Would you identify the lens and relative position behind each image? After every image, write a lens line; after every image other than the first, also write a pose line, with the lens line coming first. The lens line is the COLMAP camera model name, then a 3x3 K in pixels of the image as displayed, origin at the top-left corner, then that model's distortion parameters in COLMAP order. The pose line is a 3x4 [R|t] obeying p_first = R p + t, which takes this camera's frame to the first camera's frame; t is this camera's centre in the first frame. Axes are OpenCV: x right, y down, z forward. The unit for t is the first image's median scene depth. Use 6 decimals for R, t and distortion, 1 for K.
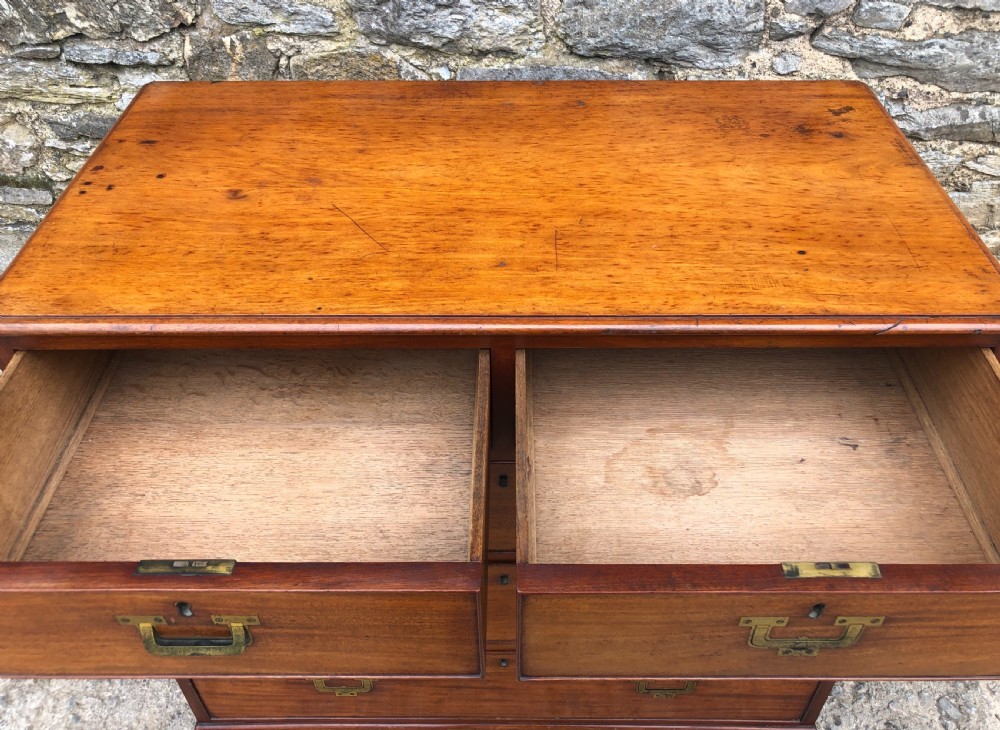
lens RADIAL K [[837.7, 0, 513.5], [0, 837.7, 349.1], [0, 0, 1]] dist [0.015528, -0.001760]
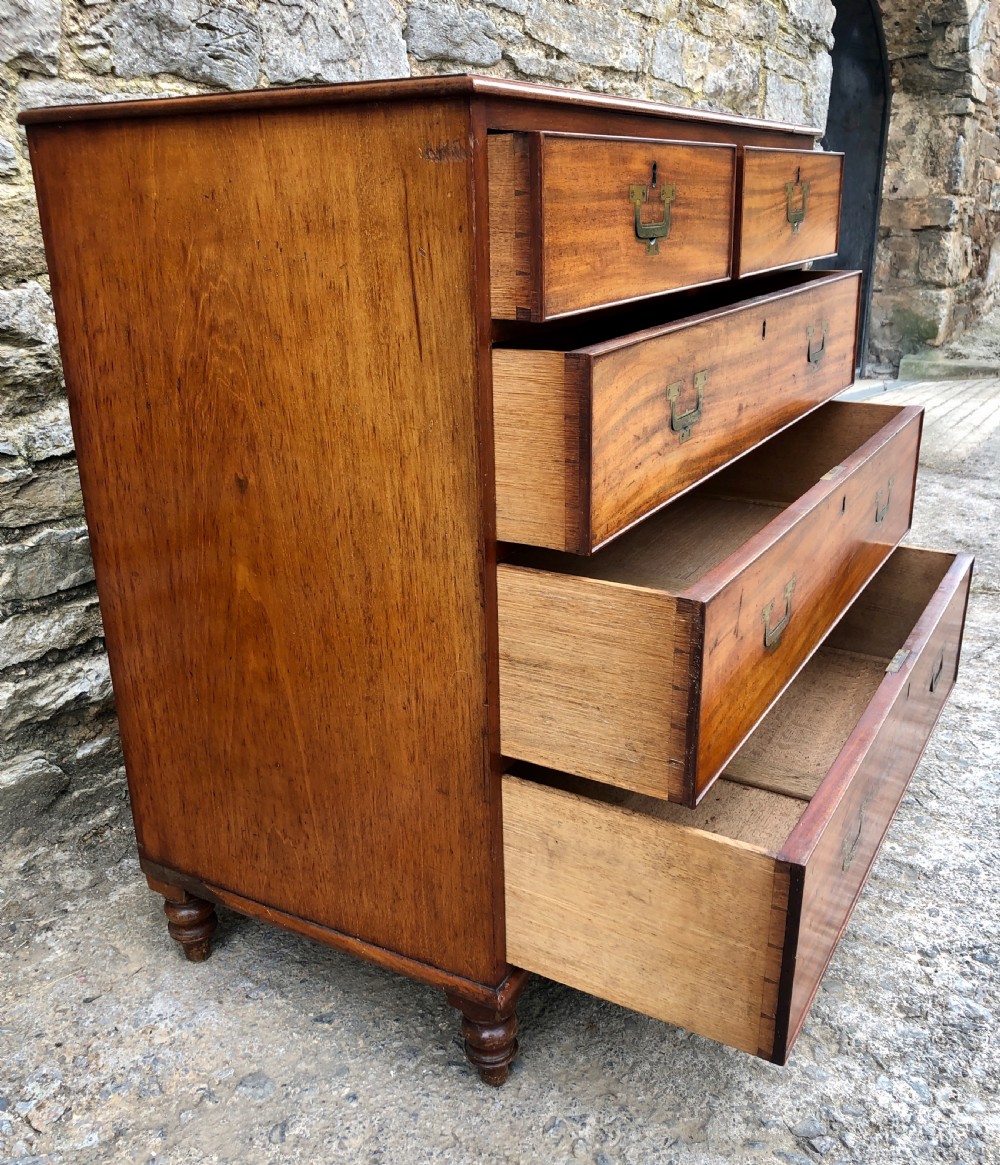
lens RADIAL K [[1107.6, 0, 520.4], [0, 1107.6, 583.9], [0, 0, 1]] dist [0.015256, 0.022693]
pose [[0.487065, -0.296979, 0.821323, -0.953418], [0.600895, 0.796398, -0.068379, 0.267262], [-0.633792, 0.526834, 0.566351, 0.351949]]
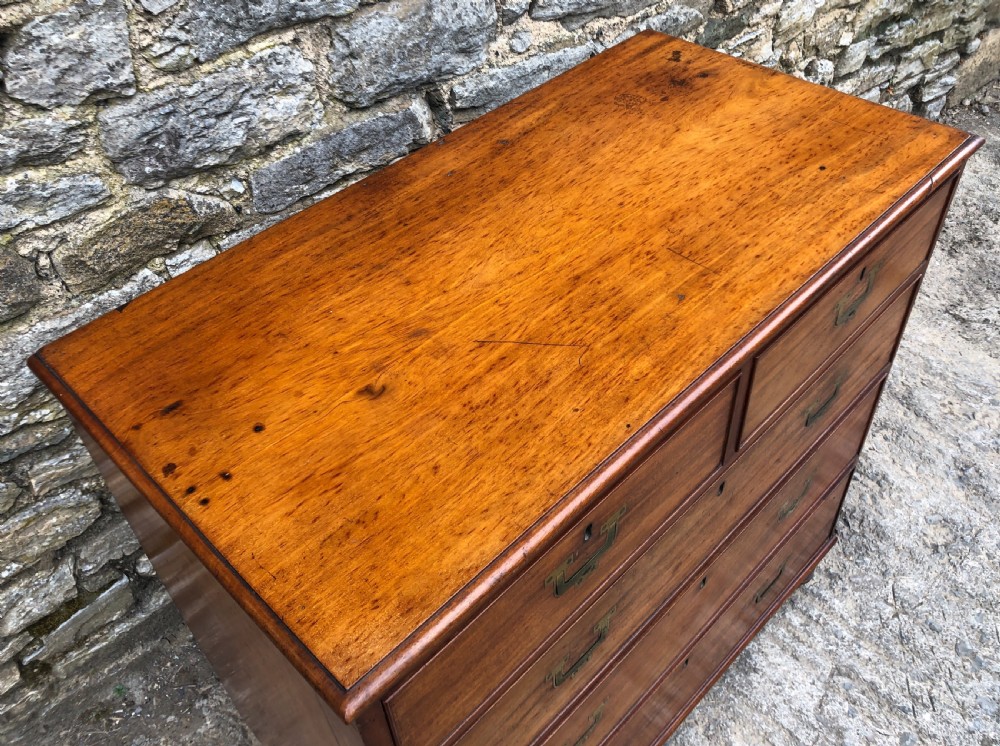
lens RADIAL K [[868.7, 0, 506.4], [0, 868.7, 354.5], [0, 0, 1]] dist [0.024029, 0.007393]
pose [[0.702309, -0.512428, 0.494145, -0.443353], [0.508309, 0.846955, 0.155851, -0.194521], [-0.498381, 0.141723, 0.855296, 0.135759]]
